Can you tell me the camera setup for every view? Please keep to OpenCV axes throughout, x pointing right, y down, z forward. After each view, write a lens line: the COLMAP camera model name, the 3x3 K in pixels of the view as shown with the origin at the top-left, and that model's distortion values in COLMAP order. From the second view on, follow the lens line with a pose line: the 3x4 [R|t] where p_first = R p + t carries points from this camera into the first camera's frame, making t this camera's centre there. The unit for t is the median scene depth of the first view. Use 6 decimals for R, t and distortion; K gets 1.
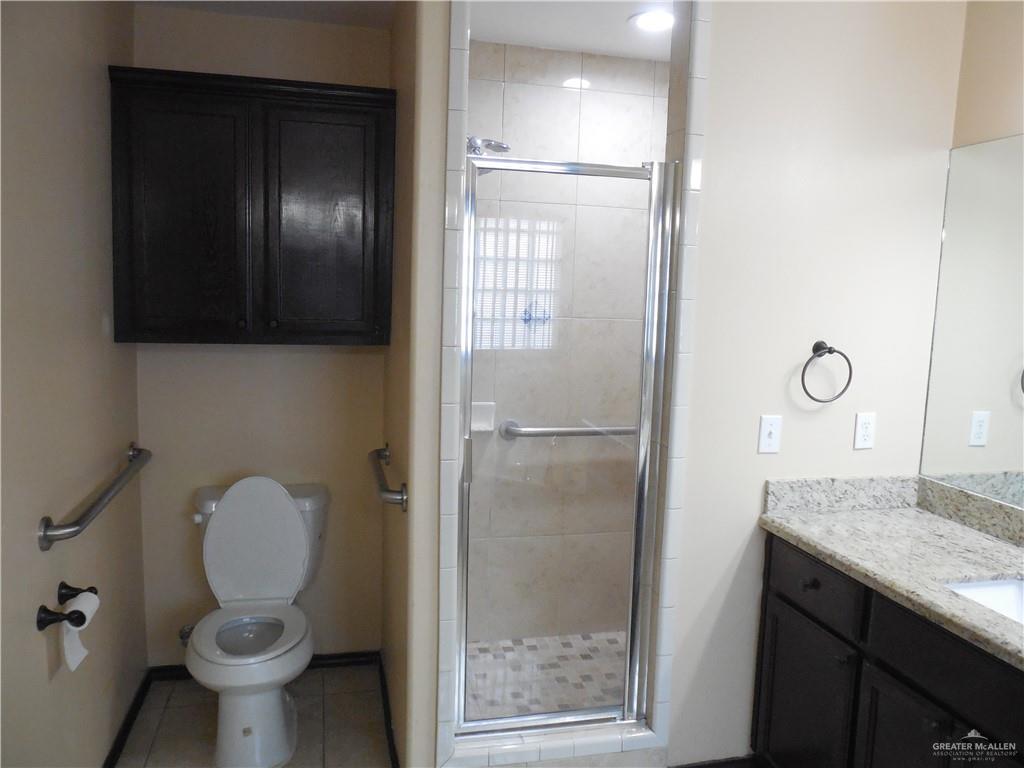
lens RADIAL K [[812.8, 0, 512.2], [0, 812.8, 384.8], [0, 0, 1]] dist [-0.044834, 0.012819]
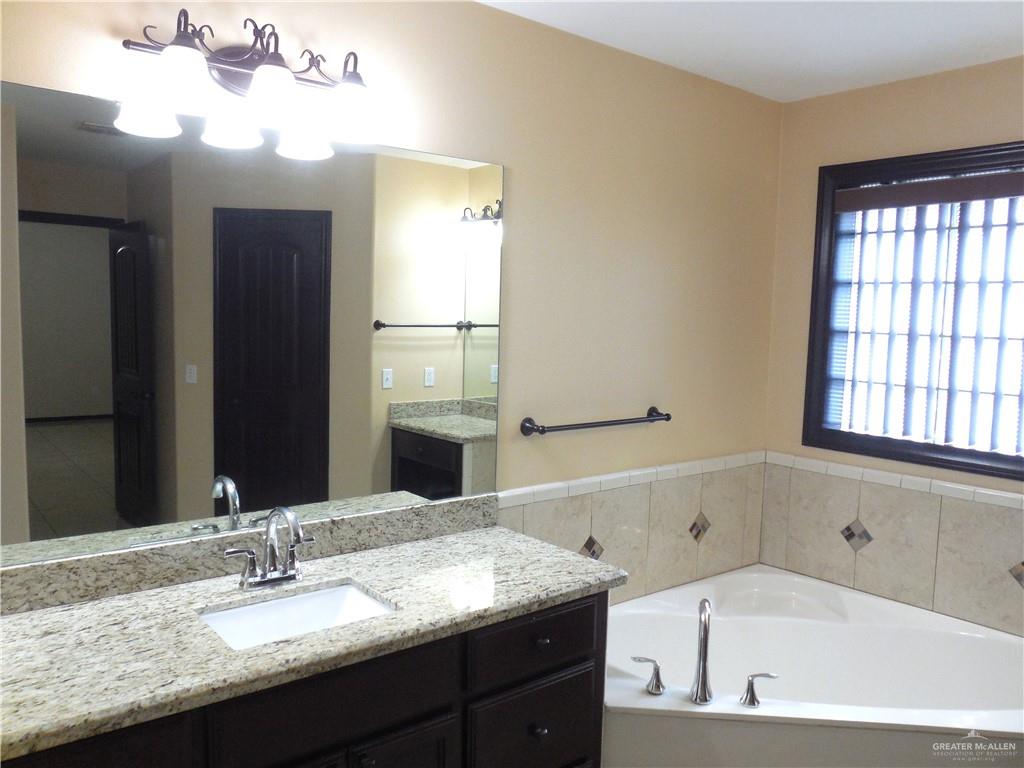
lens RADIAL K [[812.8, 0, 520.5], [0, 812.8, 386.7], [0, 0, 1]] dist [-0.044834, 0.012819]
pose [[-0.441802, -0.134153, 0.887026, -0.287144], [0.062868, 0.981695, 0.179784, -0.144666], [-0.894907, 0.135194, -0.425281, 0.966797]]
